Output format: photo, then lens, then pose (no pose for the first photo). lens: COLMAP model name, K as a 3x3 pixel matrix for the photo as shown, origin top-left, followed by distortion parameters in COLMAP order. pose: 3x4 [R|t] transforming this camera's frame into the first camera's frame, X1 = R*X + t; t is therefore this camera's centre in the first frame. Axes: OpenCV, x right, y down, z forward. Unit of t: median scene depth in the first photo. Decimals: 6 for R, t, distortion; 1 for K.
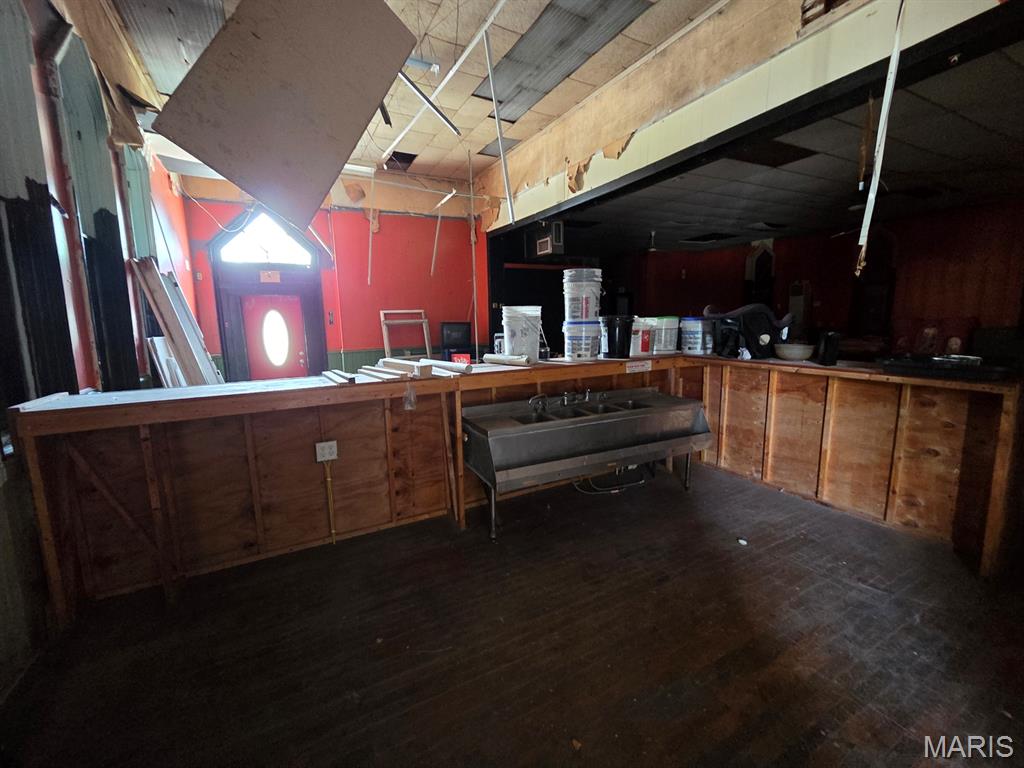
lens RADIAL K [[421.3, 0, 506.5], [0, 421.3, 384.6], [0, 0, 1]] dist [0.003517, 0.000222]
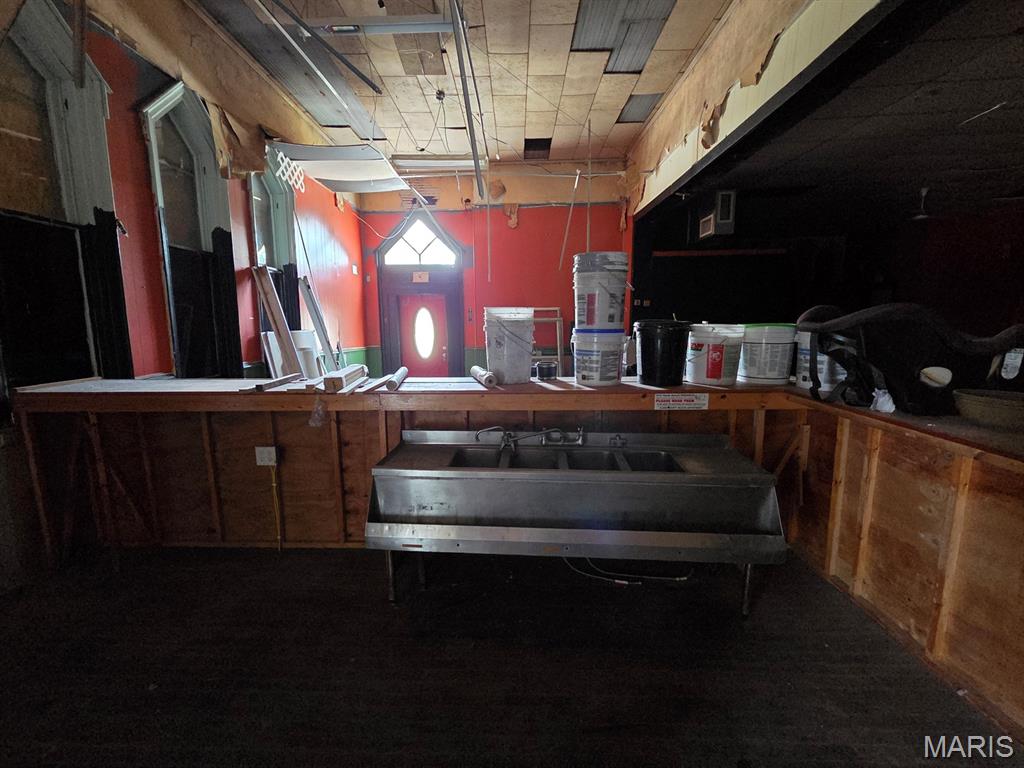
lens RADIAL K [[421.3, 0, 510.4], [0, 421.3, 384.2], [0, 0, 1]] dist [0.003517, 0.000222]
pose [[0.868868, 0.091352, -0.486542, 0.389753], [-0.086543, 0.995721, 0.032406, -0.066025], [0.487420, 0.013950, 0.873056, 0.310114]]
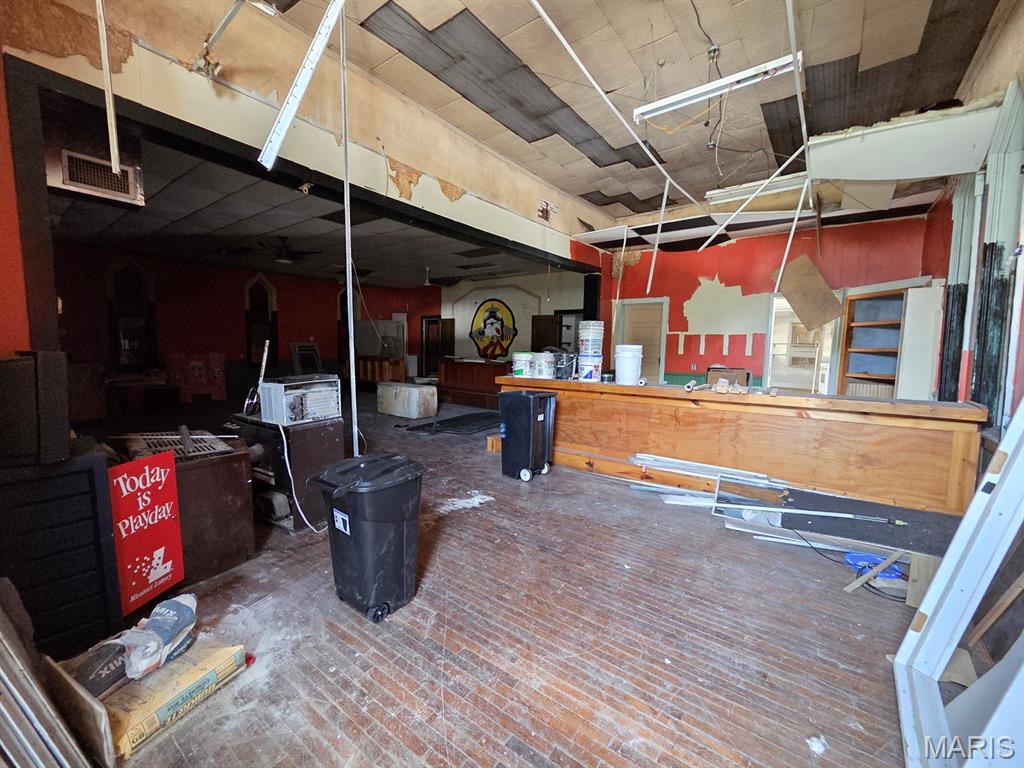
lens RADIAL K [[421.3, 0, 509.0], [0, 421.3, 380.9], [0, 0, 1]] dist [0.003517, 0.000222]
pose [[-0.411265, -0.054748, 0.909870, -1.013280], [0.133454, 0.983822, 0.119520, -0.271854], [-0.901694, 0.170580, -0.397305, 1.803392]]
